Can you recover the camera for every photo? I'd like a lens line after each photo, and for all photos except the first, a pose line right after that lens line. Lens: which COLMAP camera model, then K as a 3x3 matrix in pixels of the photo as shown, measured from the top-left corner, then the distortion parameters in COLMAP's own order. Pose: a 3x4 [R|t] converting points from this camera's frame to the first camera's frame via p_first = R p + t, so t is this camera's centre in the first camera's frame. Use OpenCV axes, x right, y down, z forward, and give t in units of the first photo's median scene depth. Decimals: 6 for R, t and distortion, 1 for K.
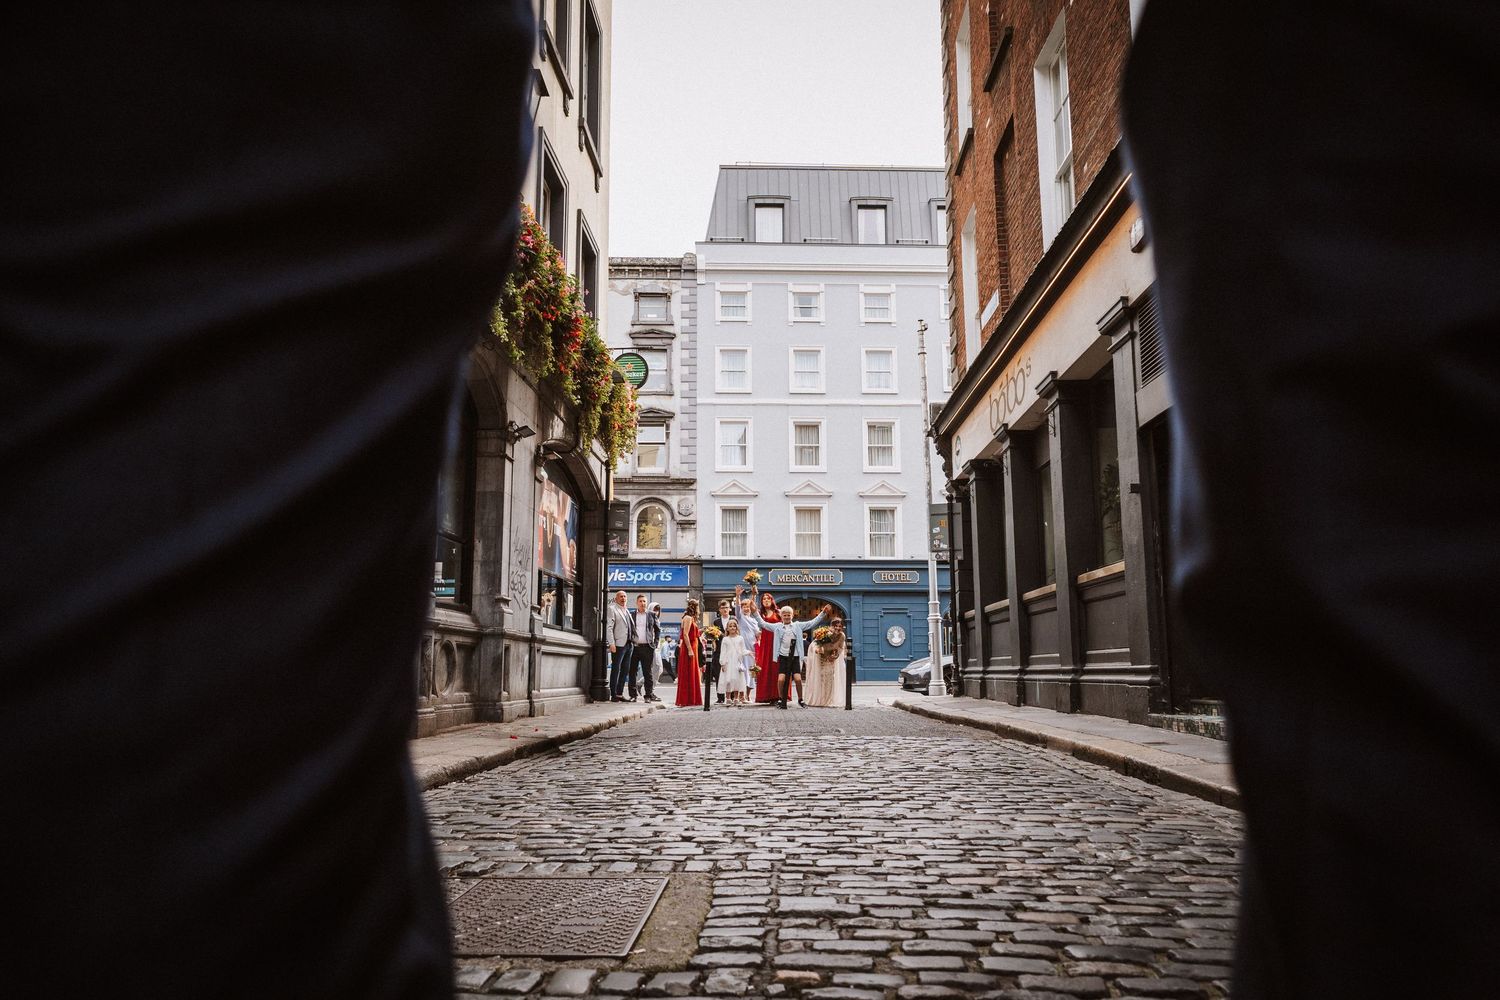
lens RADIAL K [[1101.3, 0, 748.1], [0, 1101.3, 486.3], [0, 0, 1]] dist [0.013148, -0.012074]
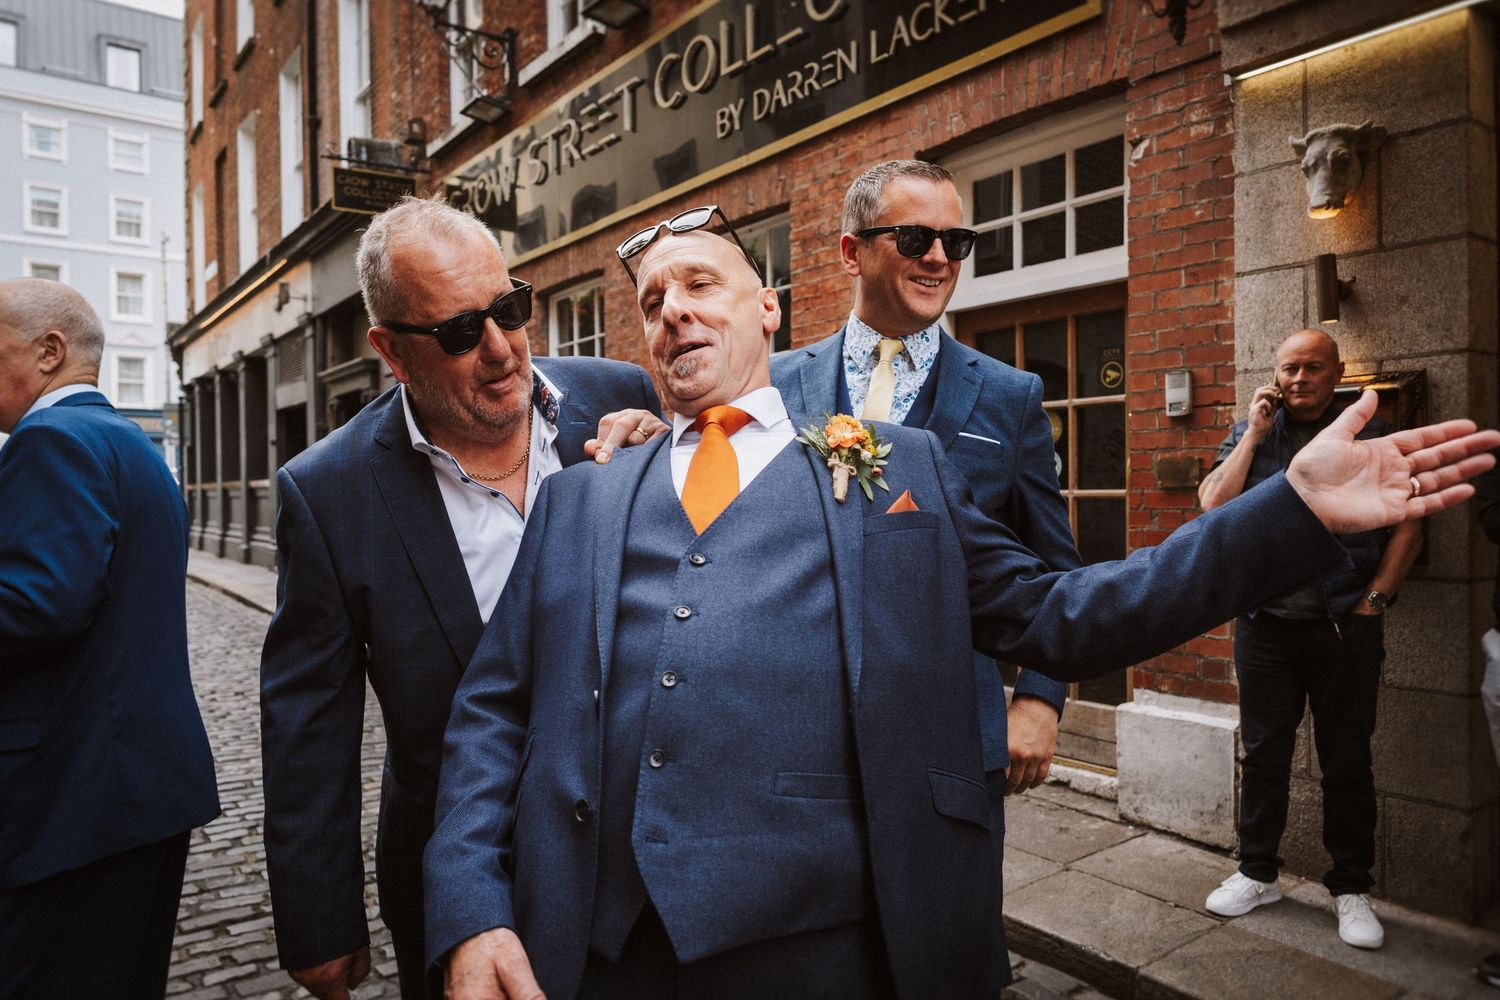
lens RADIAL K [[1101.3, 0, 713.0], [0, 1101.3, 481.3], [0, 0, 1]] dist [0.013148, -0.012074]
pose [[0.824791, -0.004893, 0.565416, -0.013154], [-0.083497, 0.987946, 0.130349, -0.042226], [-0.559238, -0.154722, 0.814441, -0.157479]]
